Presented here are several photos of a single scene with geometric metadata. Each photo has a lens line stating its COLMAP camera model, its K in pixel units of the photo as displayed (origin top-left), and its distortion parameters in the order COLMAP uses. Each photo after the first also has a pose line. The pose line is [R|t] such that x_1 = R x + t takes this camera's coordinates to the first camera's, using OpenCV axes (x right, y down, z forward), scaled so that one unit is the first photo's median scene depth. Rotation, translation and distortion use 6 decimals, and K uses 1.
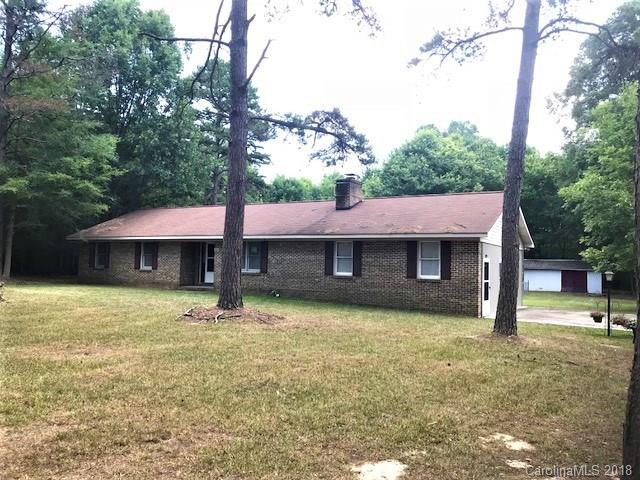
lens RADIAL K [[526.9, 0, 315.4], [0, 526.9, 239.2], [0, 0, 1]] dist [0.027036, -0.031786]
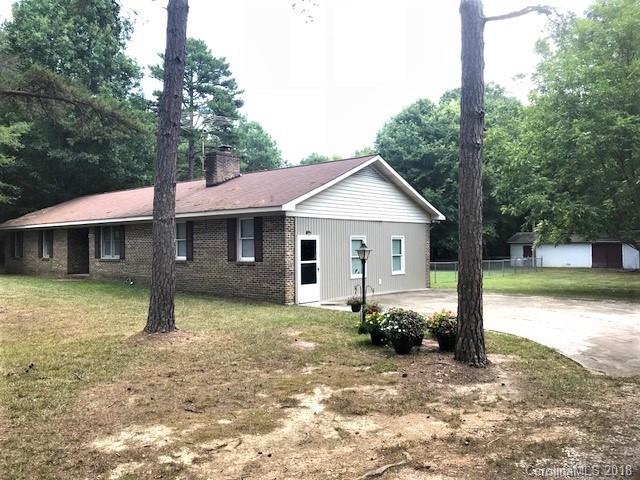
lens RADIAL K [[526.9, 0, 319.6], [0, 526.9, 243.5], [0, 0, 1]] dist [0.027036, -0.031786]
pose [[0.984912, -0.033396, -0.169805, 0.328515], [0.040751, 0.998368, 0.040009, 0.010945], [0.168192, -0.046325, 0.984665, 0.114386]]
